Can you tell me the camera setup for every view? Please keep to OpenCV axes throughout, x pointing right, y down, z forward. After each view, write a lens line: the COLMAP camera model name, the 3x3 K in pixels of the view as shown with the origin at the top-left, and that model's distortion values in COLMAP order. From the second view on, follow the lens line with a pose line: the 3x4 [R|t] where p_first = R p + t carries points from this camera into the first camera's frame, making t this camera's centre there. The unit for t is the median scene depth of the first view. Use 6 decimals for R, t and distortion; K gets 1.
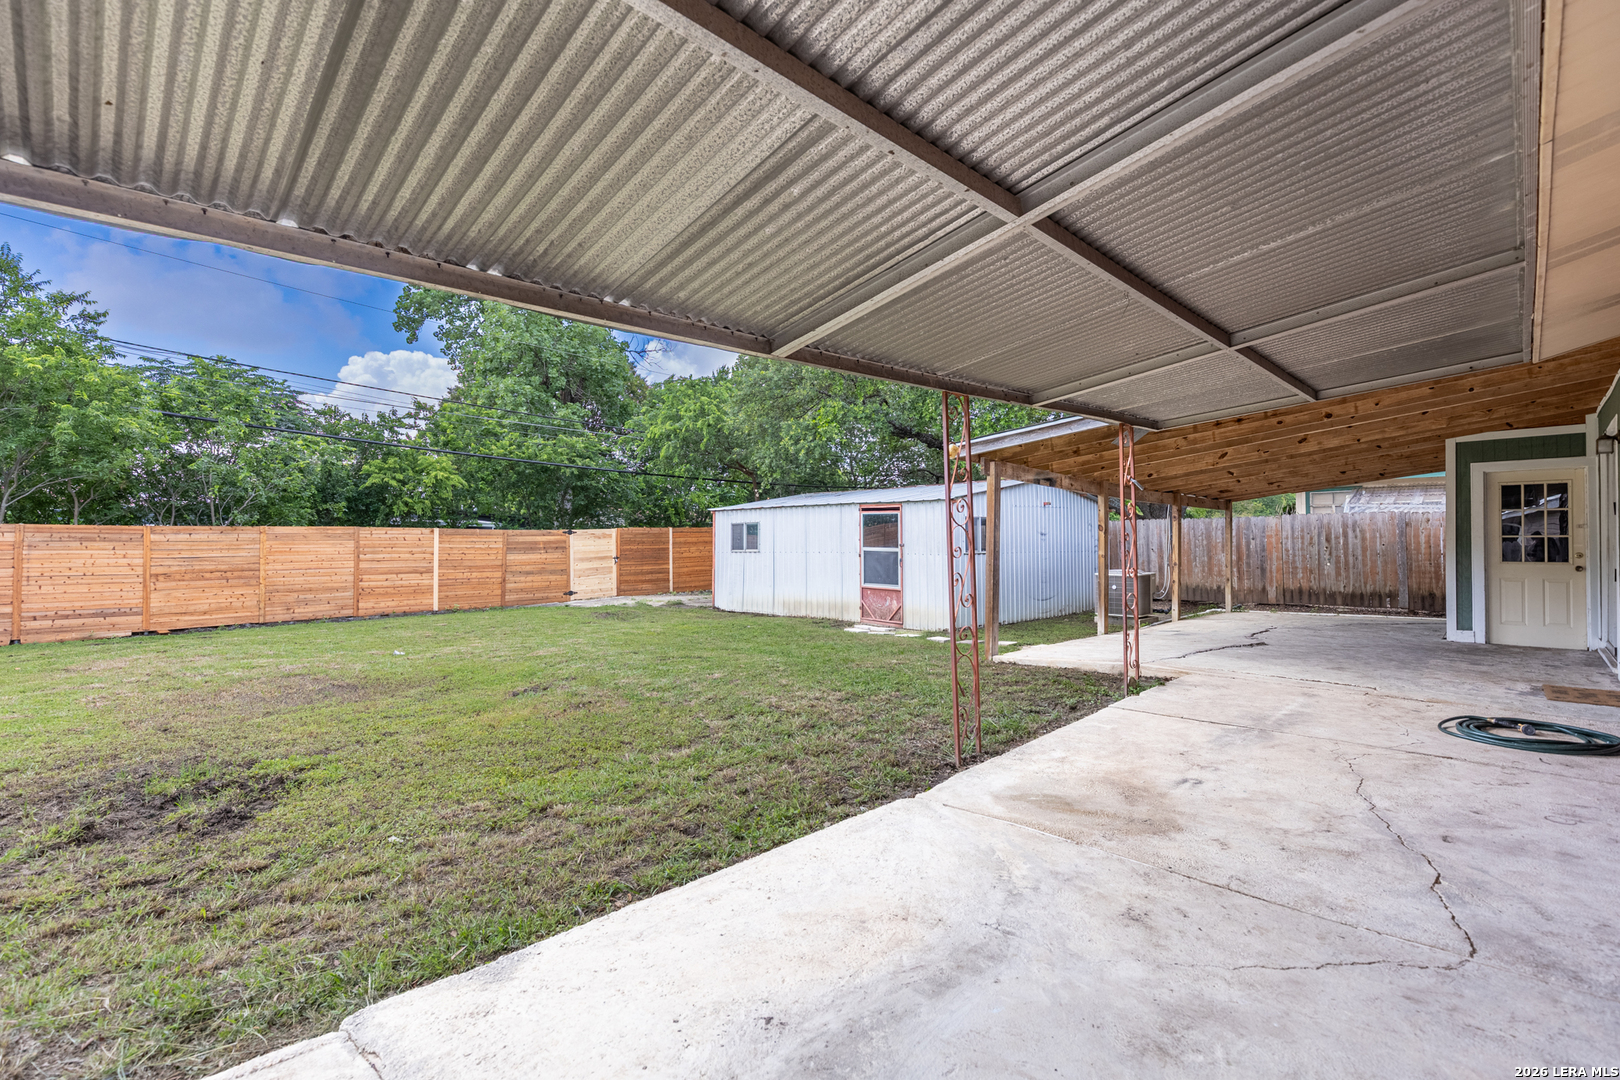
lens RADIAL K [[726.4, 0, 807.6], [0, 726.4, 536.8], [0, 0, 1]] dist [0.008735, -0.001740]
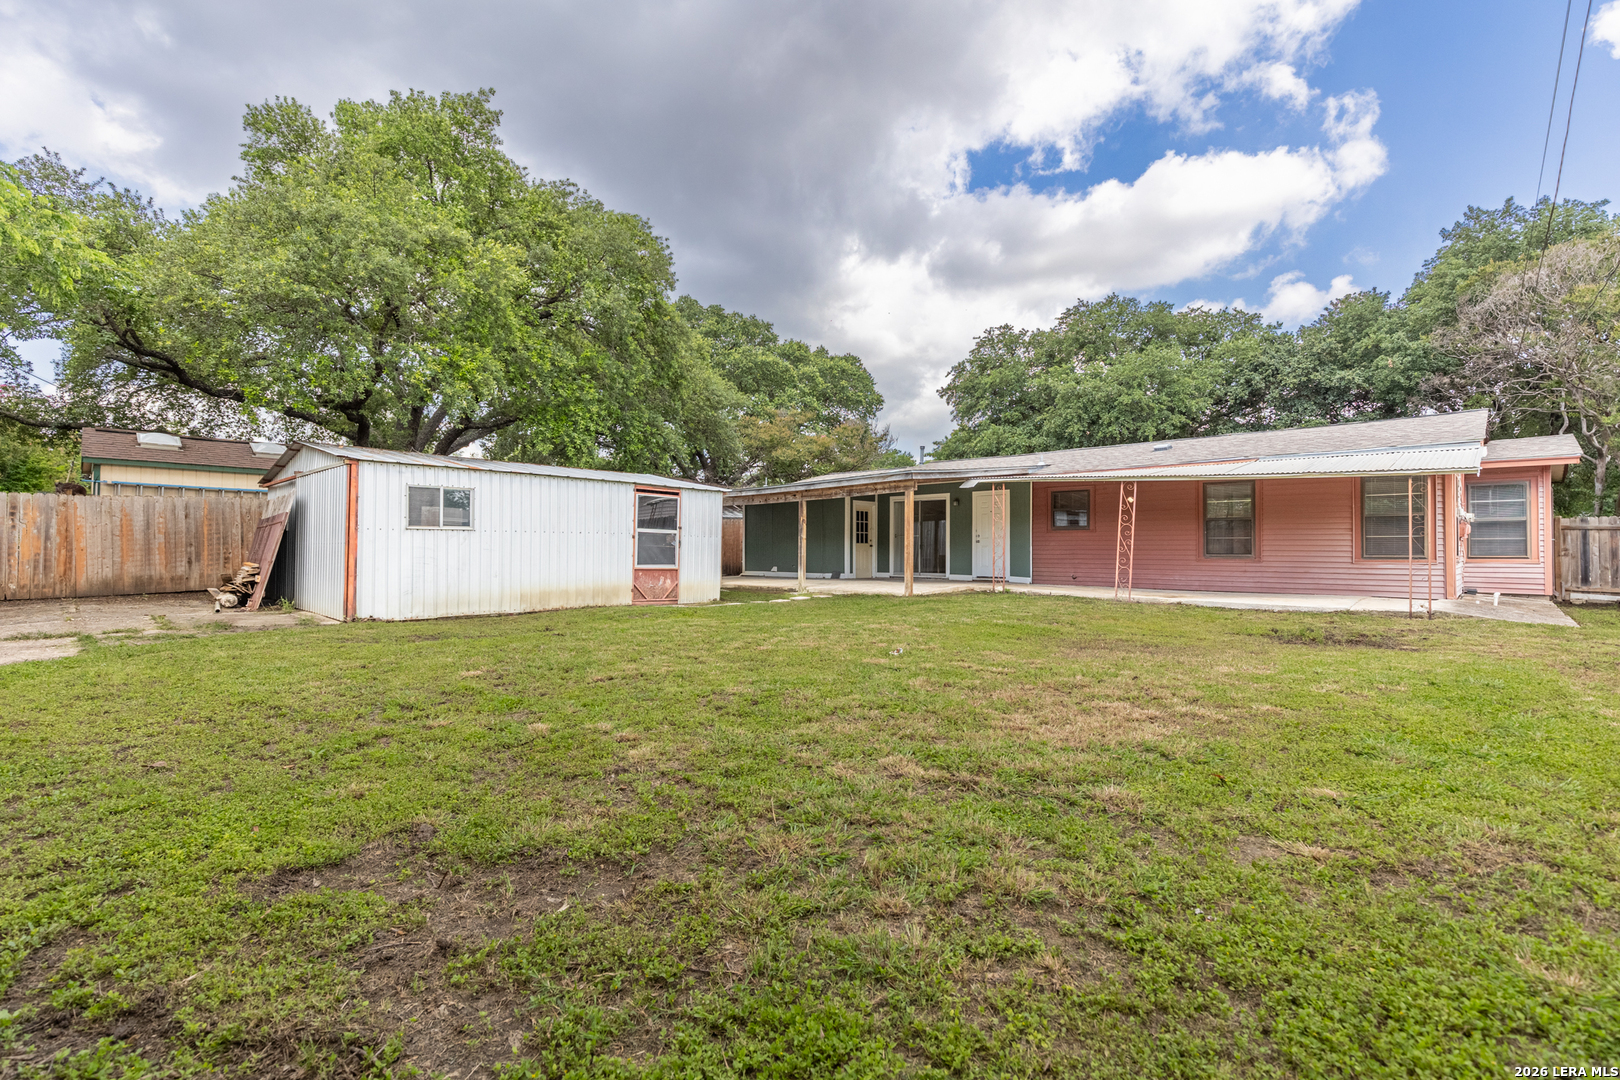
lens RADIAL K [[726.4, 0, 809.7], [0, 726.4, 542.3], [0, 0, 1]] dist [0.008735, -0.001740]
pose [[-0.003829, 0.016368, 0.999859, -0.801071], [-0.016487, 0.999729, -0.016429, 0.039663], [-0.999857, -0.016548, -0.003558, 0.668029]]
